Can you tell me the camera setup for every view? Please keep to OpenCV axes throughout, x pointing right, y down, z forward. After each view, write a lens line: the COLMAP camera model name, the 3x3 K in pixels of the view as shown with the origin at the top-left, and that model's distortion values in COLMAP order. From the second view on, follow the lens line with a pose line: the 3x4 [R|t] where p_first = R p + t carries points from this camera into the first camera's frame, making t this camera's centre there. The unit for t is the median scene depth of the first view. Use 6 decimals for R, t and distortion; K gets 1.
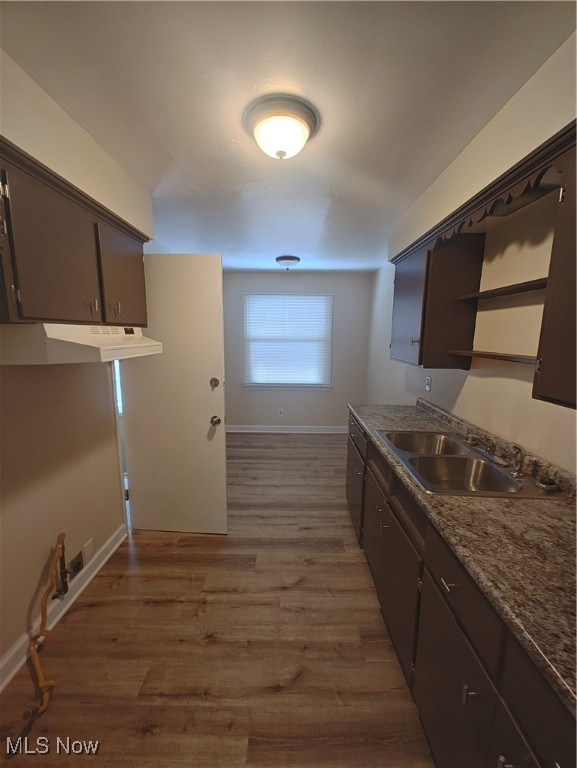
lens RADIAL K [[316.5, 0, 289.5], [0, 316.5, 383.1], [0, 0, 1]] dist [0.001251, -0.000500]
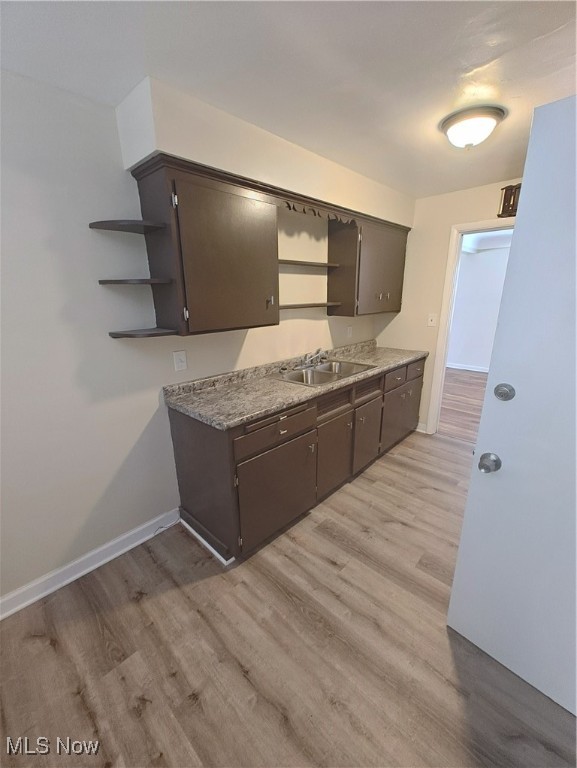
lens RADIAL K [[316.5, 0, 289.4], [0, 316.5, 388.5], [0, 0, 1]] dist [0.001251, -0.000500]
pose [[-0.728697, -0.213405, 0.650738, -0.322196], [0.105190, 0.904055, 0.414270, -0.281307], [-0.676710, 0.370329, -0.636334, 1.671951]]
